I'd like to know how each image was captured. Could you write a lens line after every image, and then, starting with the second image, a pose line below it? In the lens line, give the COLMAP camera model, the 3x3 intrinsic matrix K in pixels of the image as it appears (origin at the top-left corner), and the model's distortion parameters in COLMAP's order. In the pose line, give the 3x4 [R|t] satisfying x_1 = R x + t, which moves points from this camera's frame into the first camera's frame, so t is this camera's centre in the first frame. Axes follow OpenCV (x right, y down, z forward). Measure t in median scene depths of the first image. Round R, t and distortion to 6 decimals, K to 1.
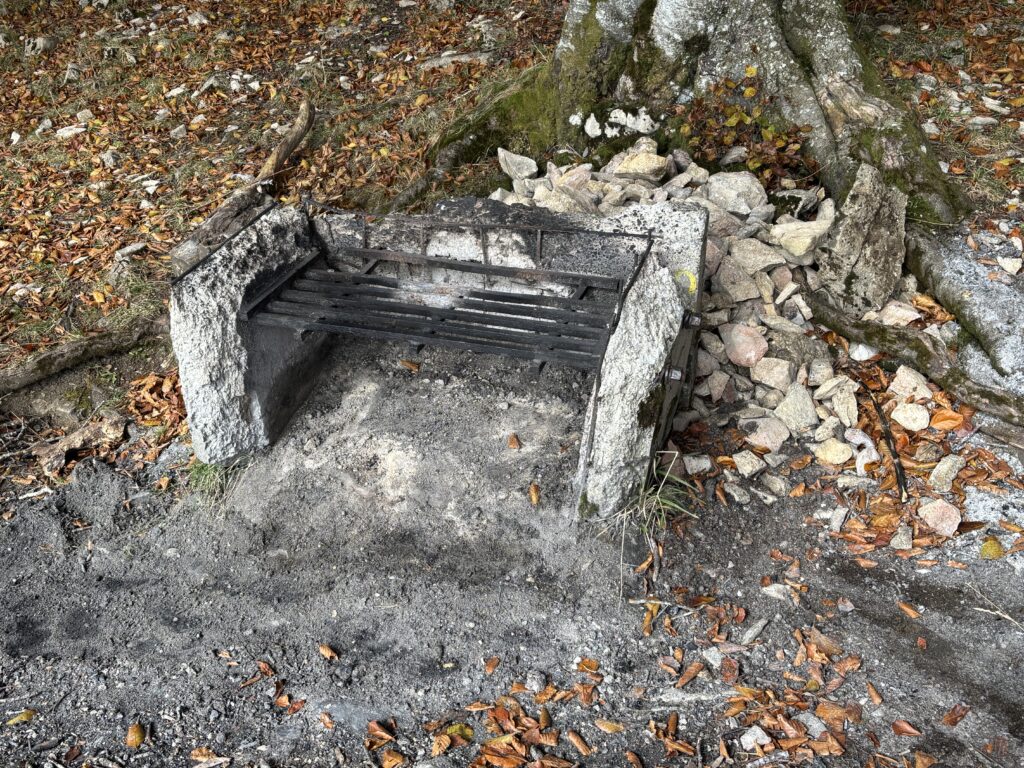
lens RADIAL K [[1063.1, 0, 512.0], [0, 1063.1, 384.0], [0, 0, 1]] dist [0.138864, -0.339849]
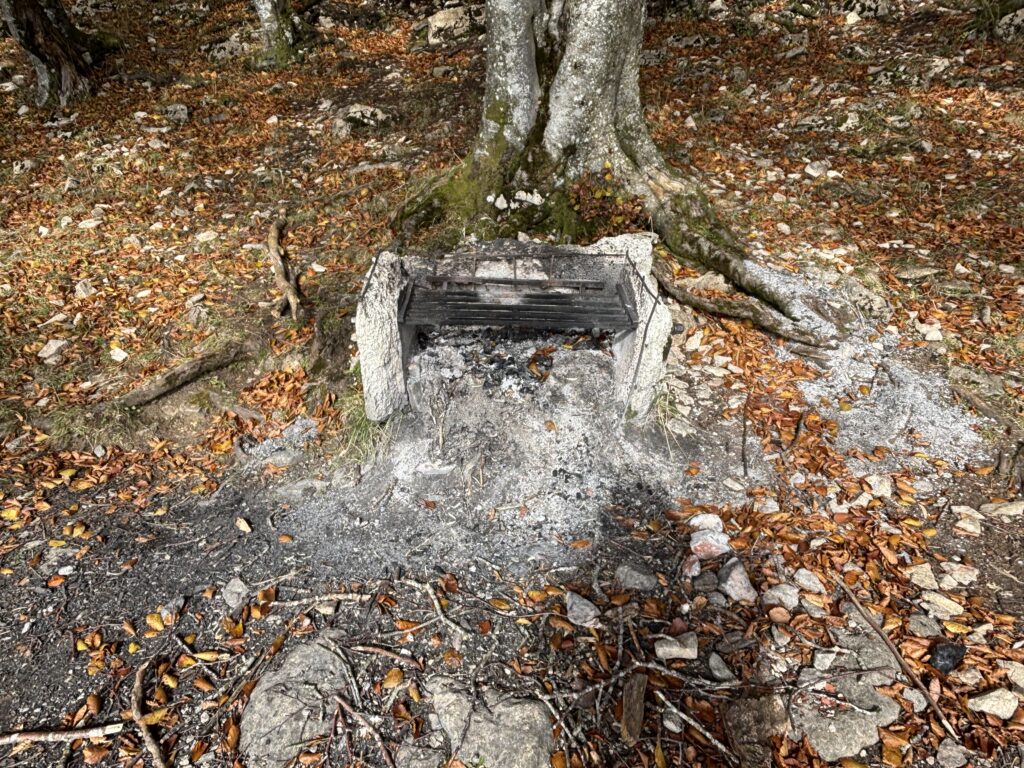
lens RADIAL K [[667.4, 0, 512.0], [0, 667.4, 384.0], [0, 0, 1]] dist [0.086225, -0.127560]
pose [[0.947084, -0.109615, 0.301690, -0.277577], [0.109984, 0.993808, 0.015818, 0.021298], [-0.301556, 0.018200, 0.953275, 0.033187]]
